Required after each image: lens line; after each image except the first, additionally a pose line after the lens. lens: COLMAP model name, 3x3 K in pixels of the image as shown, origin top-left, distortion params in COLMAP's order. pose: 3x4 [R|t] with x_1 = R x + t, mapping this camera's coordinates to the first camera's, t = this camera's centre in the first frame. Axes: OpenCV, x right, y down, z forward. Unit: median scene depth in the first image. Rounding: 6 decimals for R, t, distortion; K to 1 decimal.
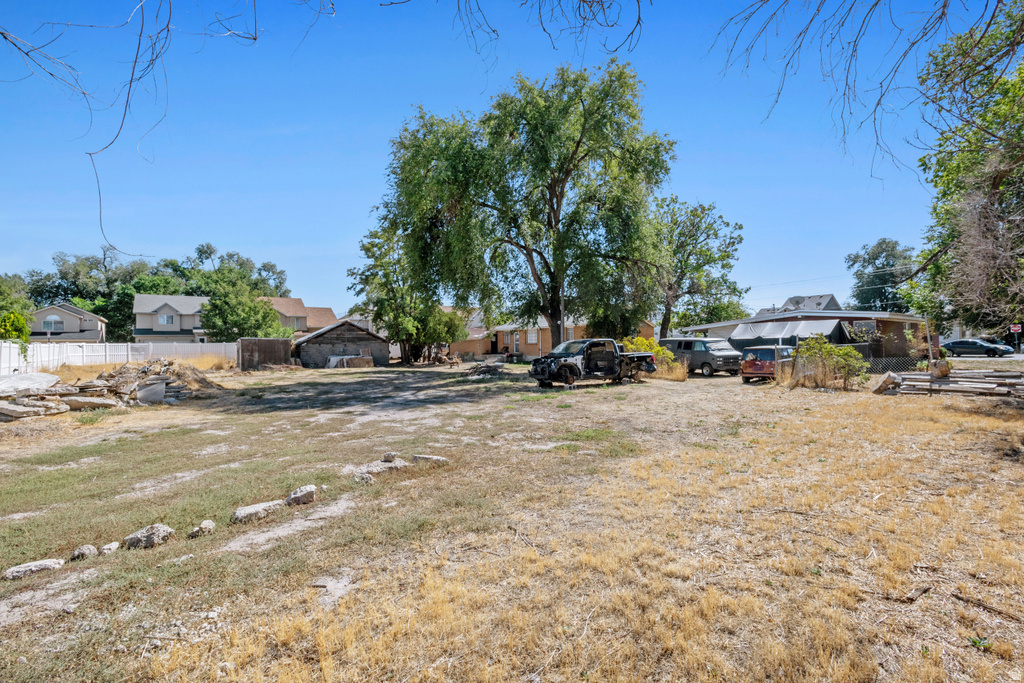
lens RADIAL K [[486.2, 0, 519.4], [0, 486.2, 346.4], [0, 0, 1]] dist [0.004042, 0.000377]
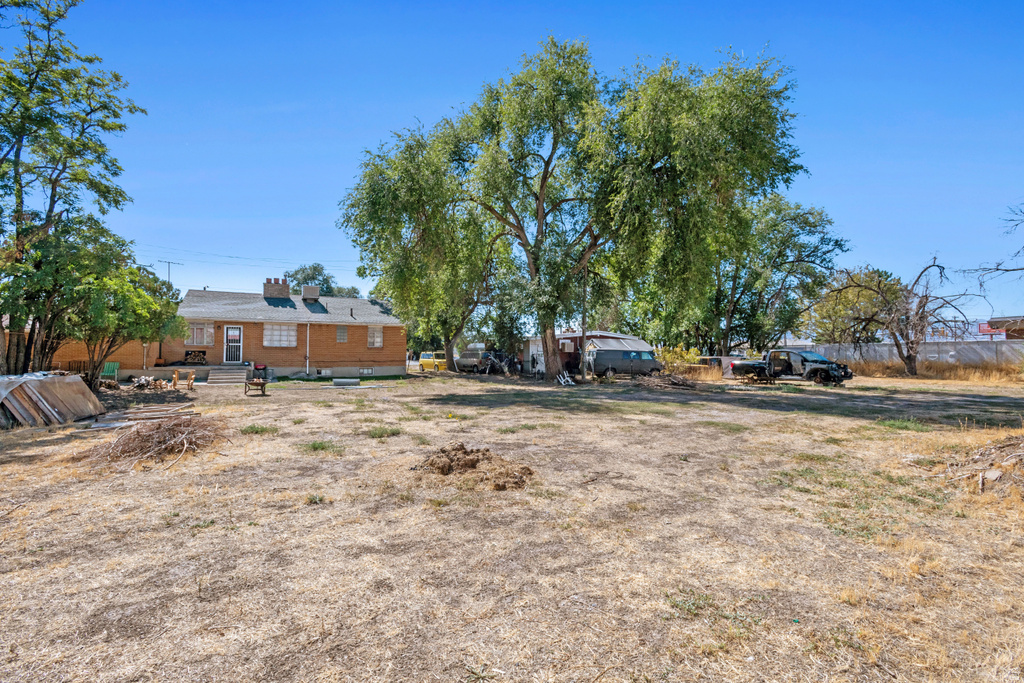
lens RADIAL K [[486.2, 0, 519.4], [0, 486.2, 346.4], [0, 0, 1]] dist [0.004042, 0.000377]
pose [[0.140517, 0.029478, 0.989639, -0.393972], [-0.008479, 0.999556, -0.028570, 0.005900], [-0.990042, -0.004377, 0.140705, 0.469044]]
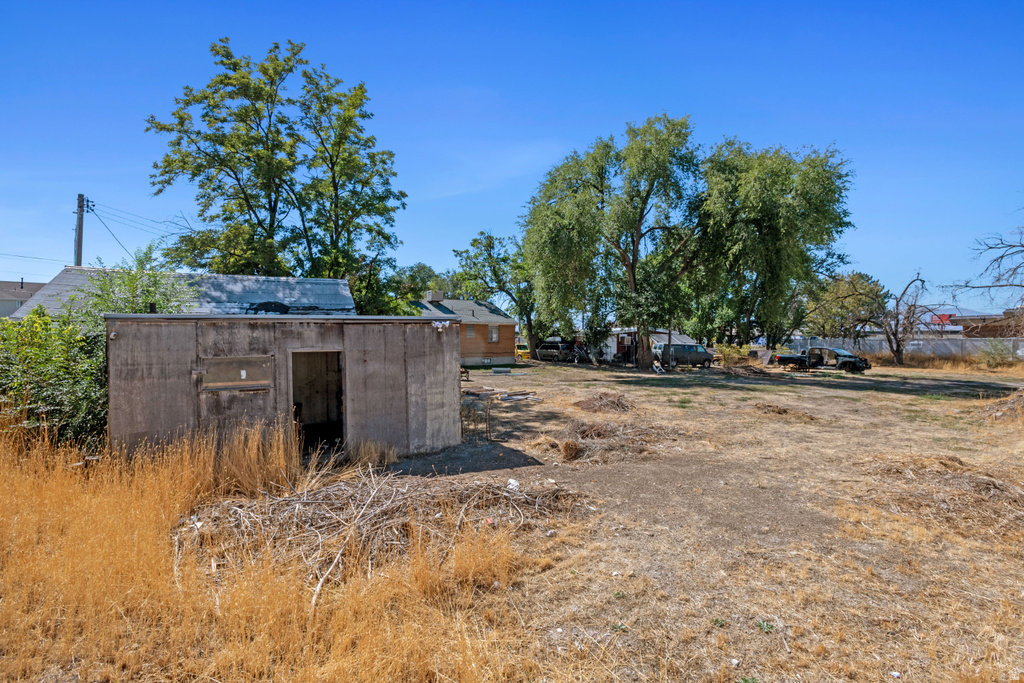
lens RADIAL K [[486.2, 0, 519.4], [0, 486.2, 346.4], [0, 0, 1]] dist [0.004042, 0.000377]
pose [[0.079858, -0.002056, 0.996804, -0.535341], [-0.013135, 0.999909, 0.003115, -0.002452], [-0.996720, -0.013341, 0.079823, 0.599865]]
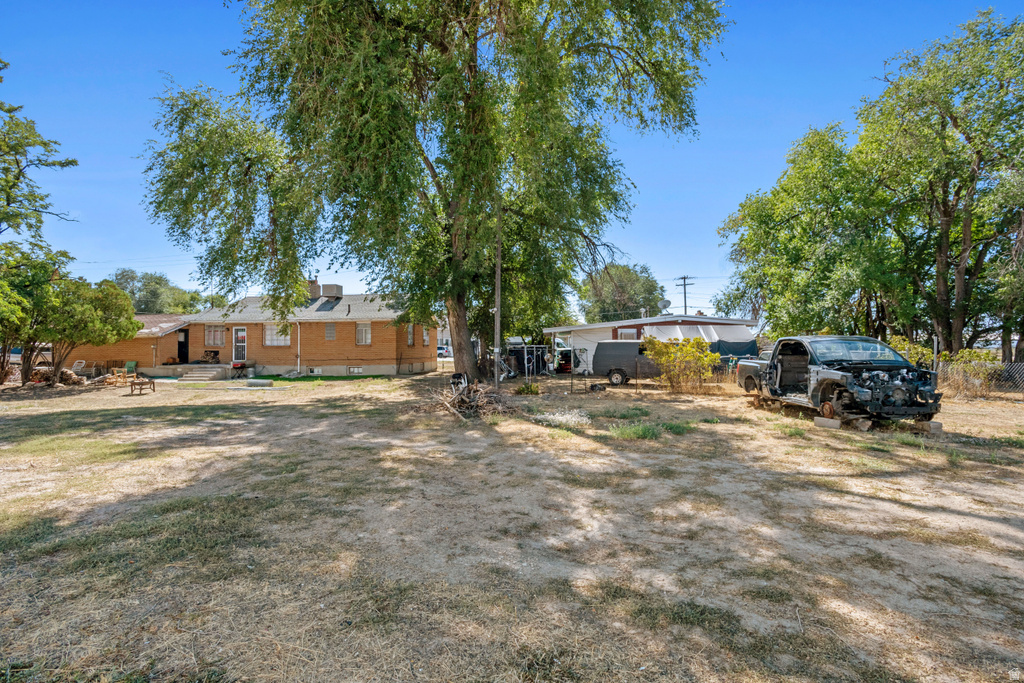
lens RADIAL K [[486.2, 0, 519.4], [0, 486.2, 346.4], [0, 0, 1]] dist [0.004042, 0.000377]
pose [[0.666944, 0.012756, 0.744998, -0.172834], [-0.002547, 0.999887, -0.014840, 0.002154], [-0.745103, 0.008000, 0.666901, 0.270471]]
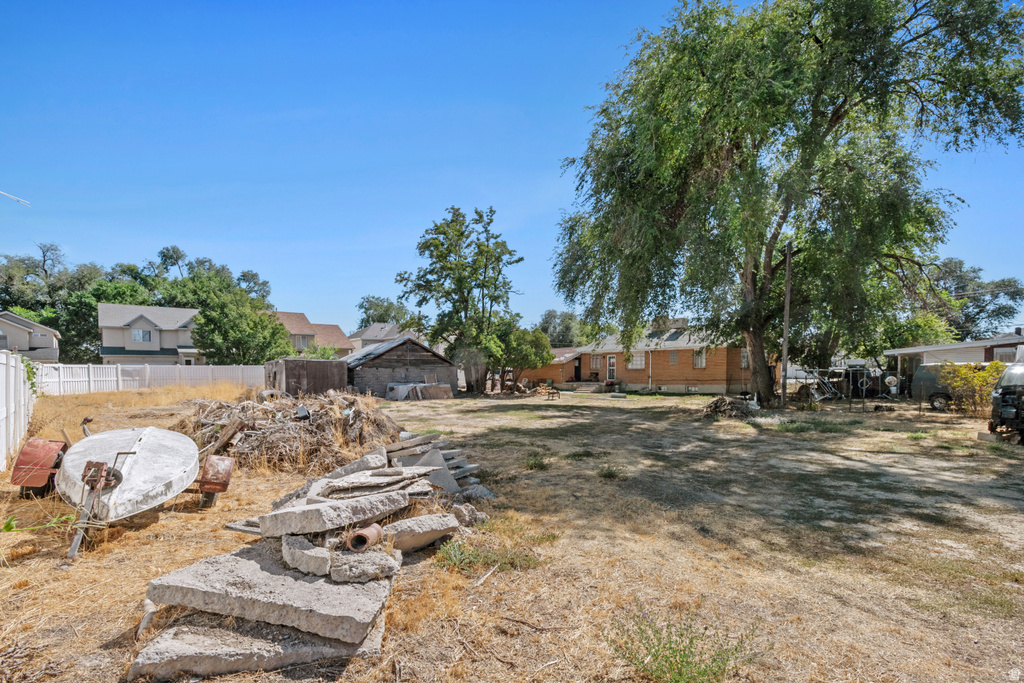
lens RADIAL K [[495.2, 0, 511.3], [0, 495.2, 389.6], [0, 0, 1]] dist [0.002437, 0.000410]
pose [[0.996898, 0.003940, 0.078610, -0.185921], [-0.006666, 0.999384, 0.034452, 0.000764], [-0.078426, -0.034870, 0.996310, 0.142944]]
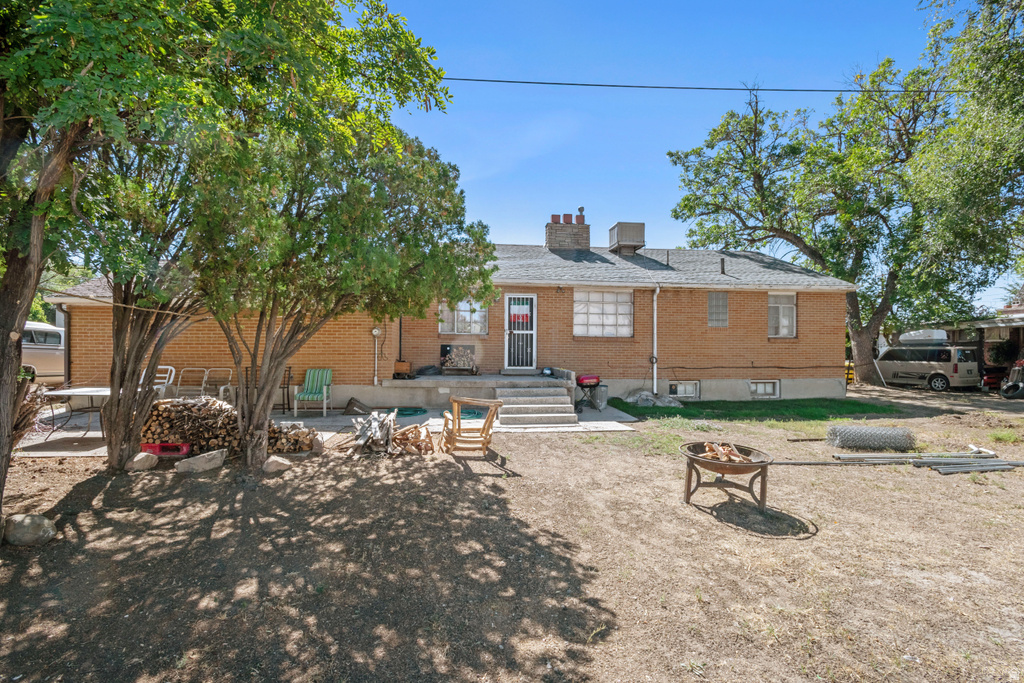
lens RADIAL K [[493.4, 0, 511.0], [0, 493.4, 361.1], [0, 0, 1]] dist [-0.000613, -0.000052]
pose [[0.494132, -0.003116, 0.869381, -0.193587], [-0.012909, 0.999857, 0.010920, 0.004155], [-0.869291, -0.016619, 0.494021, 0.676693]]
